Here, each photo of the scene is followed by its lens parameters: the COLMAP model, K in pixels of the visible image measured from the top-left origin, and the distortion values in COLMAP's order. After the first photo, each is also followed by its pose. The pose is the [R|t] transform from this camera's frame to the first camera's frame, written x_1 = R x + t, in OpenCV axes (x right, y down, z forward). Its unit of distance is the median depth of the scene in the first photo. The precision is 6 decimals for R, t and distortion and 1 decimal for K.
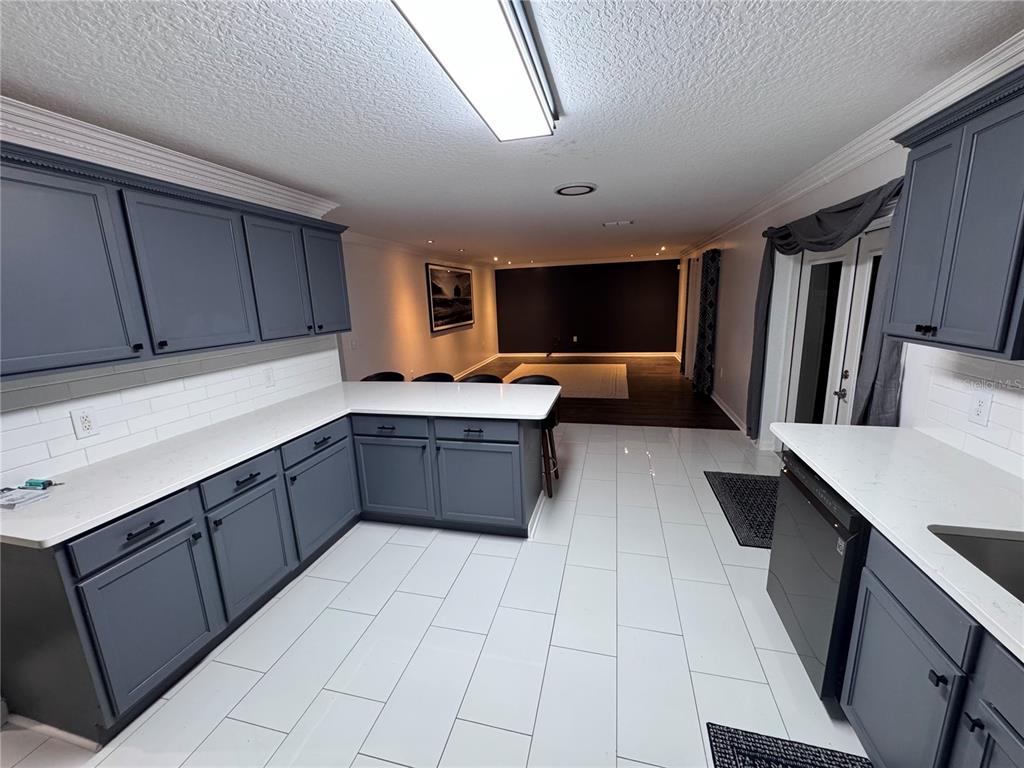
lens RADIAL K [[407.3, 0, 510.2], [0, 407.3, 385.6], [0, 0, 1]] dist [-0.002353, -0.000214]
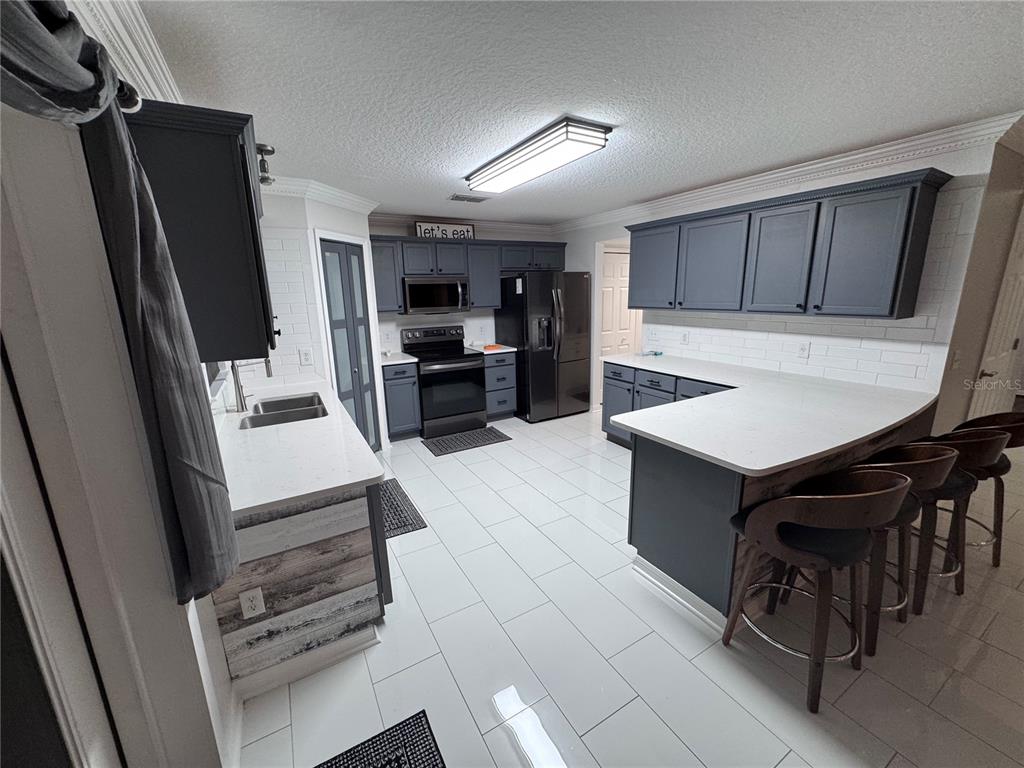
lens RADIAL K [[407.3, 0, 513.3], [0, 407.3, 380.1], [0, 0, 1]] dist [-0.002353, -0.000214]
pose [[-0.718477, 0.217526, -0.660661, 0.924650], [-0.081907, 0.916770, 0.390926, -0.405296], [0.690711, 0.334985, -0.640861, 1.600029]]
